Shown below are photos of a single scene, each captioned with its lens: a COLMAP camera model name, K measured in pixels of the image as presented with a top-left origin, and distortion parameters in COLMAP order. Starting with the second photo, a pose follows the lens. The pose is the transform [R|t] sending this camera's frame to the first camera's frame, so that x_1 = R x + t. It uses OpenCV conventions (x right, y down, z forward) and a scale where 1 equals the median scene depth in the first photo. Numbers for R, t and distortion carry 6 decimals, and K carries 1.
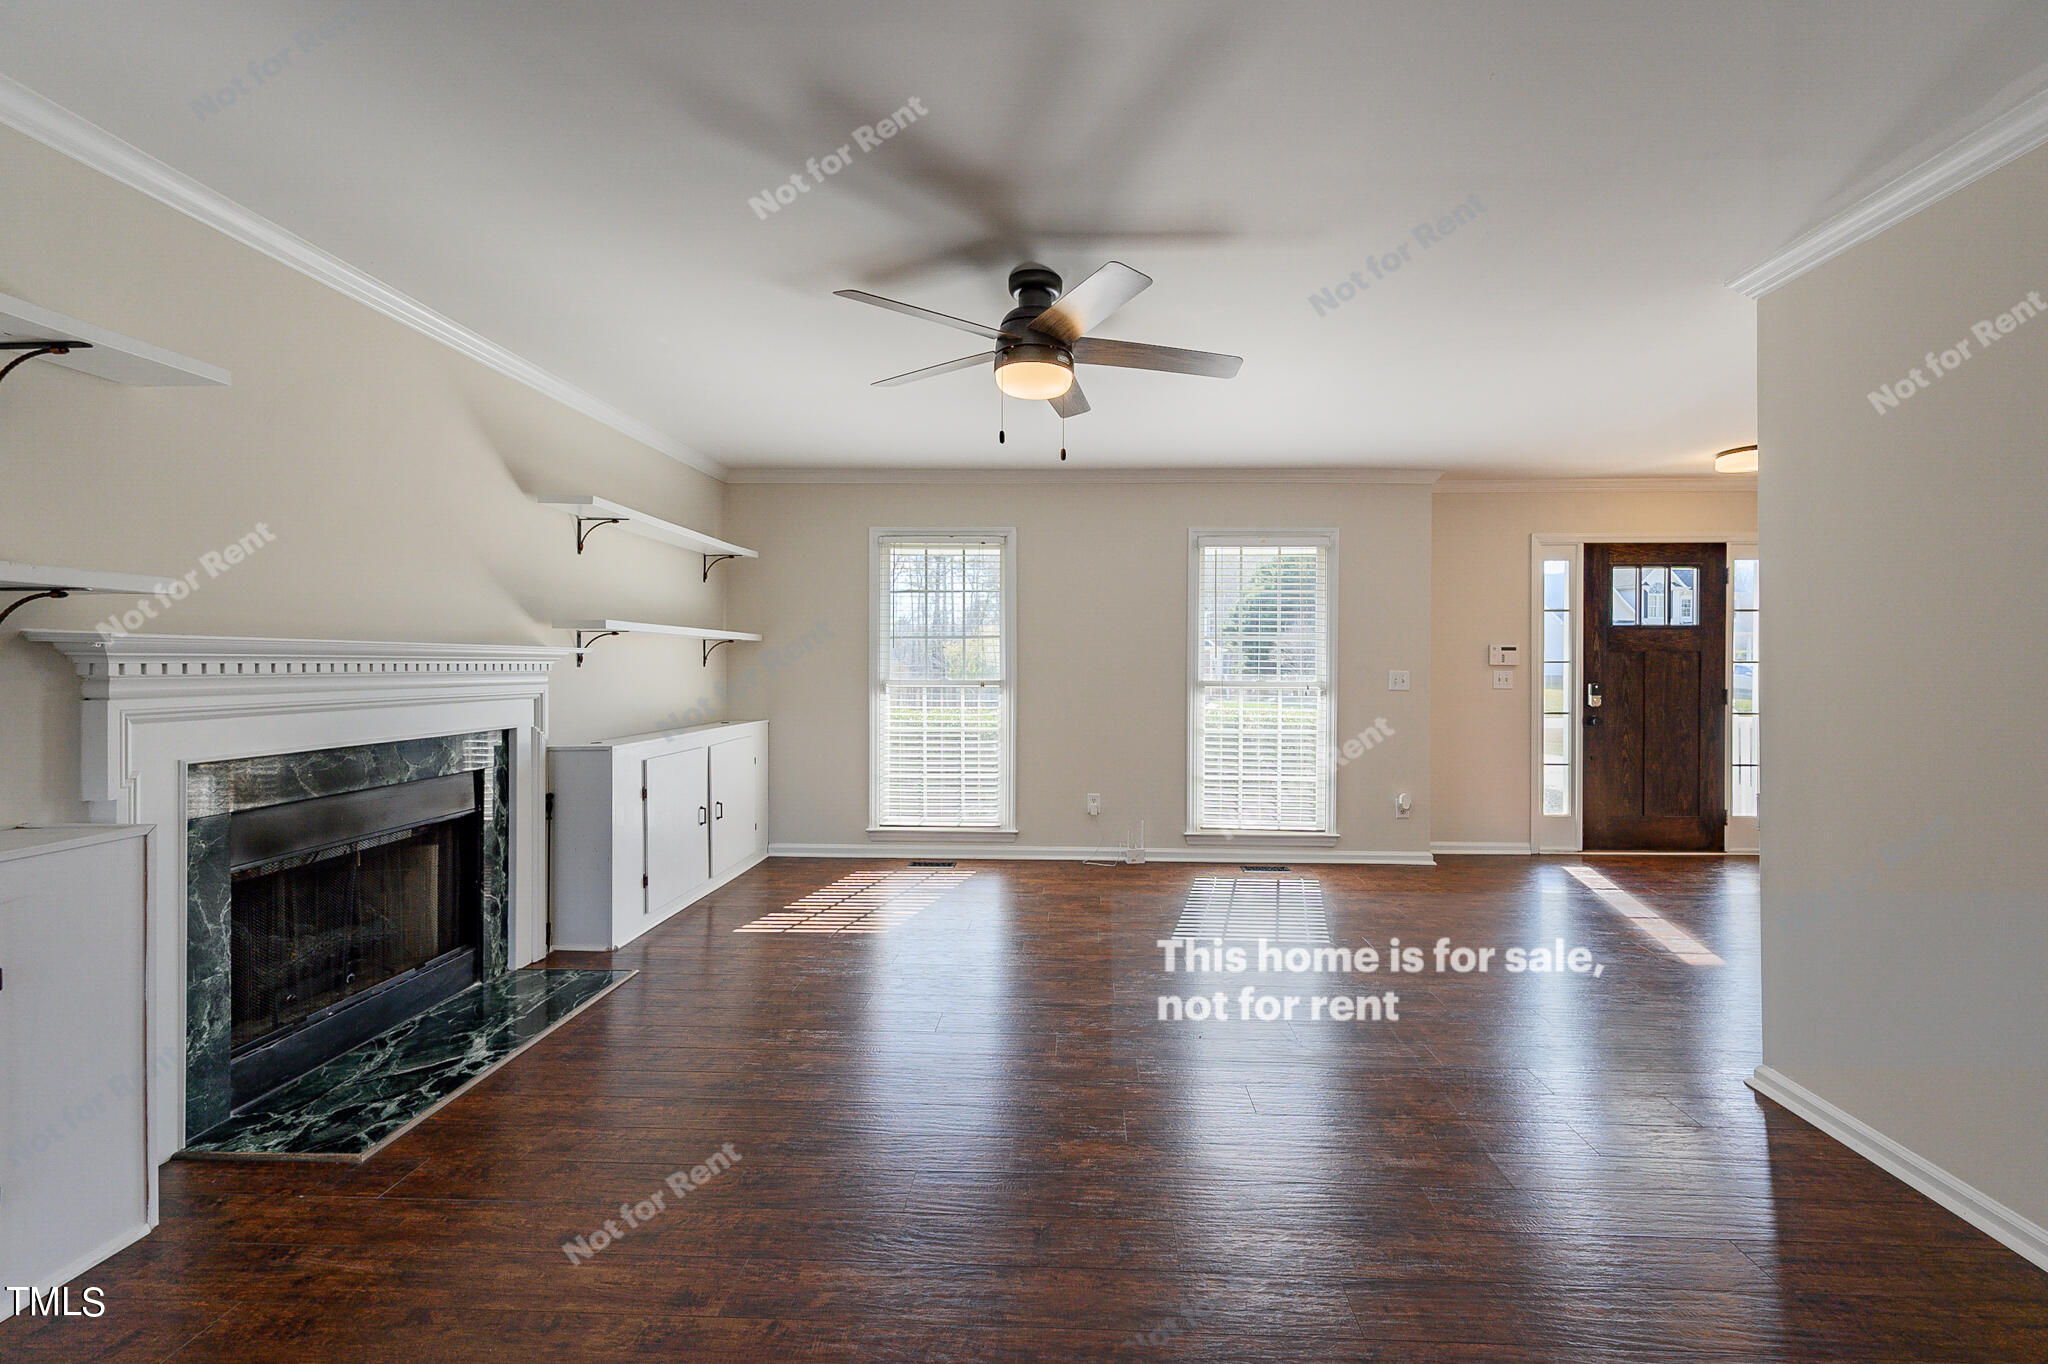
lens RADIAL K [[818.8, 0, 1042.5], [0, 818.8, 671.0], [0, 0, 1]] dist [-0.001373, -0.000454]
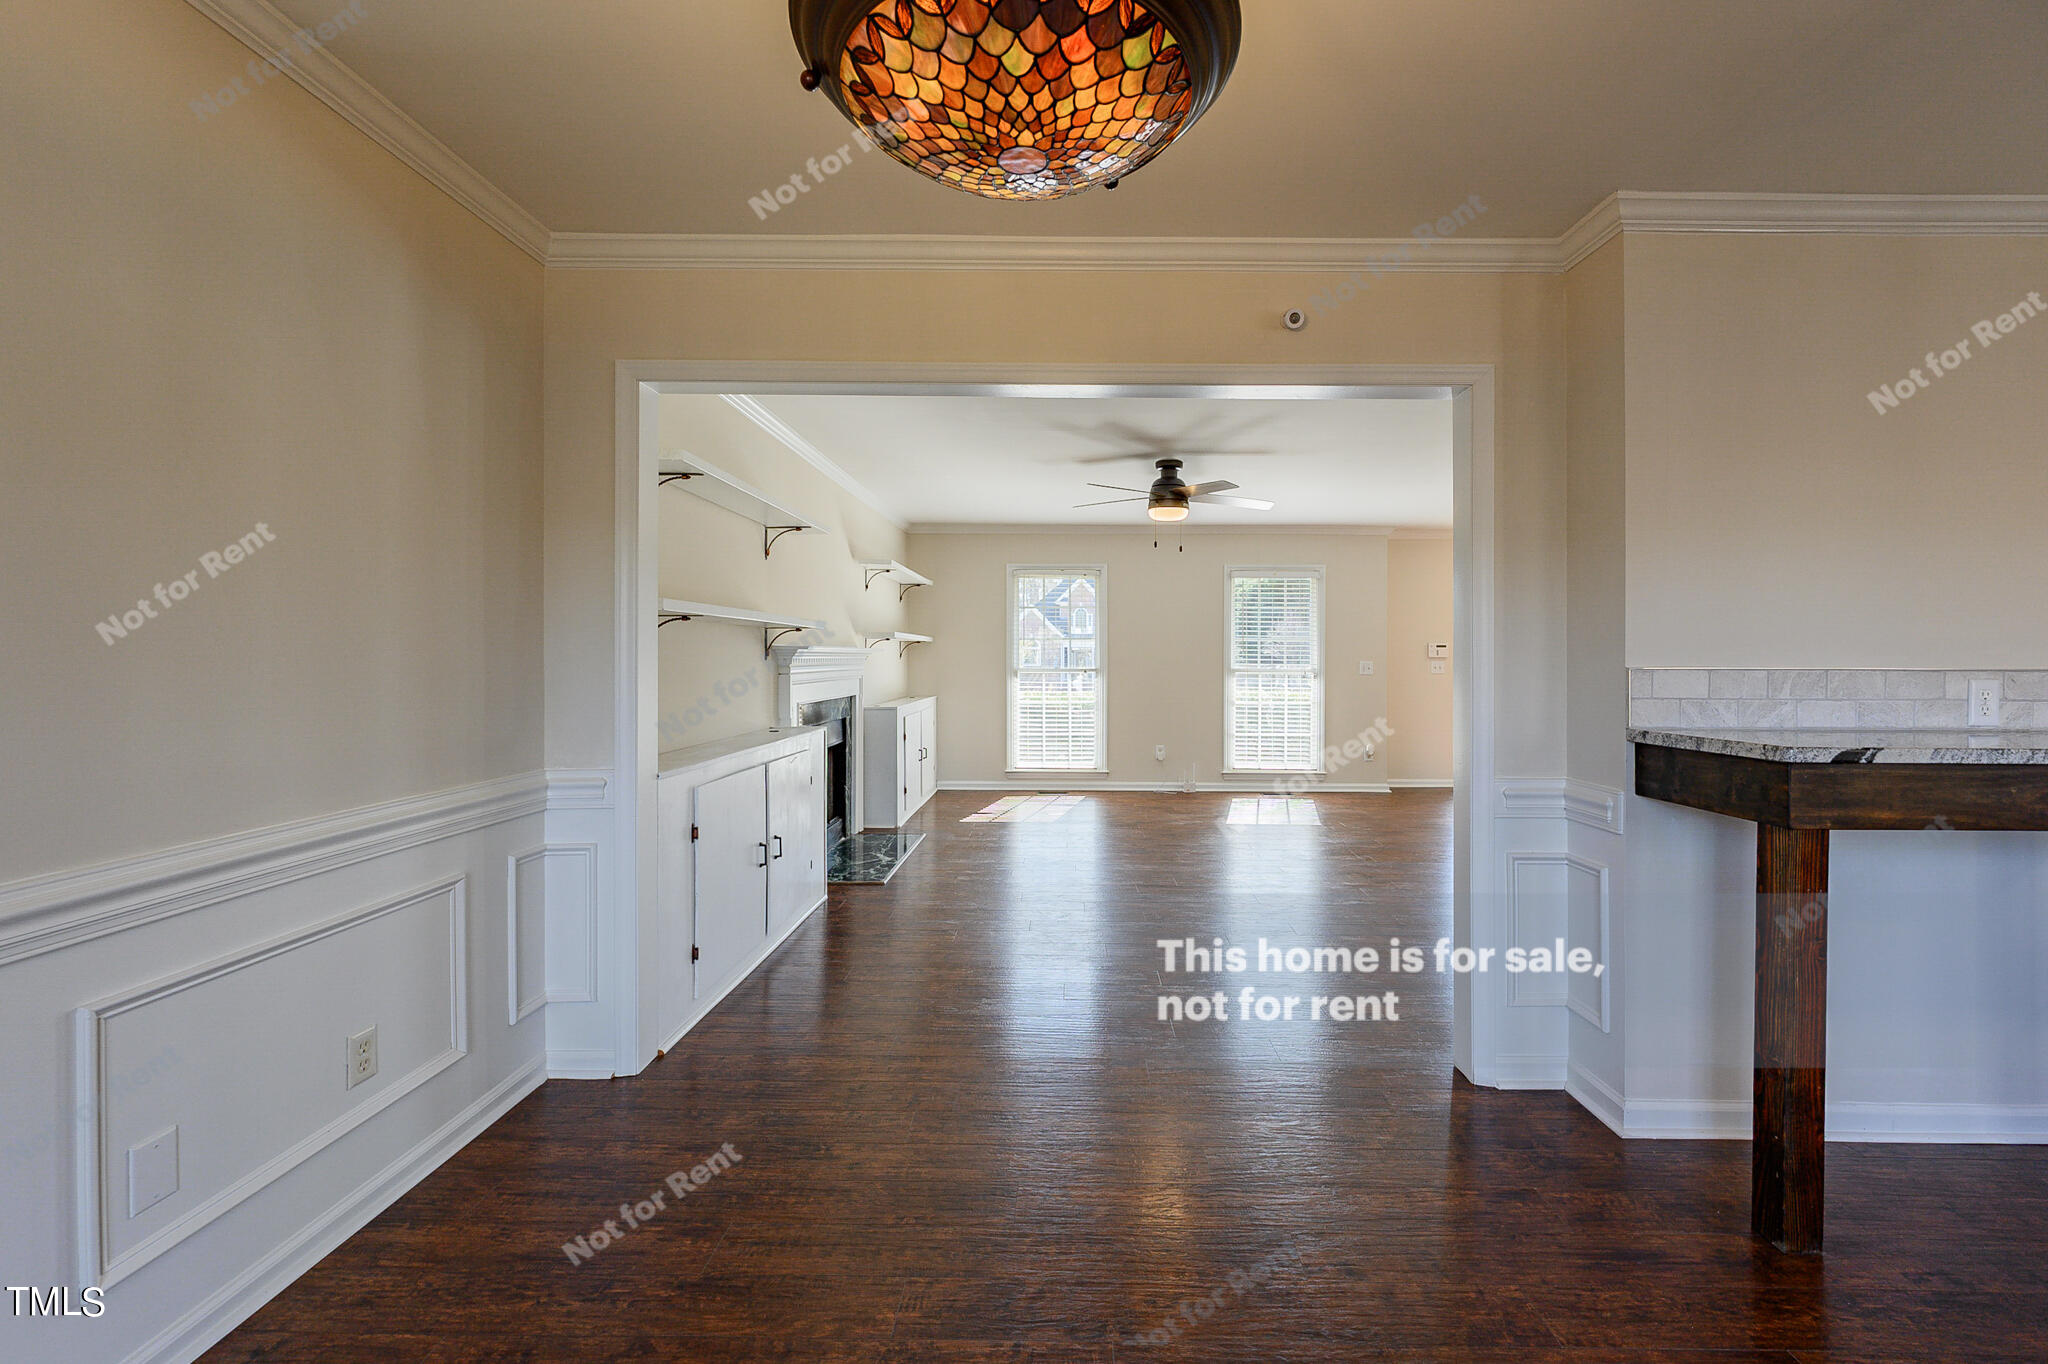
lens RADIAL K [[818.8, 0, 1069.9], [0, 818.8, 660.3], [0, 0, 1]] dist [-0.001373, -0.000454]
pose [[0.999342, -0.002996, 0.036138, -0.150881], [0.003160, 0.999985, -0.004482, 0.003005], [-0.036124, 0.004593, 0.999337, -0.454067]]
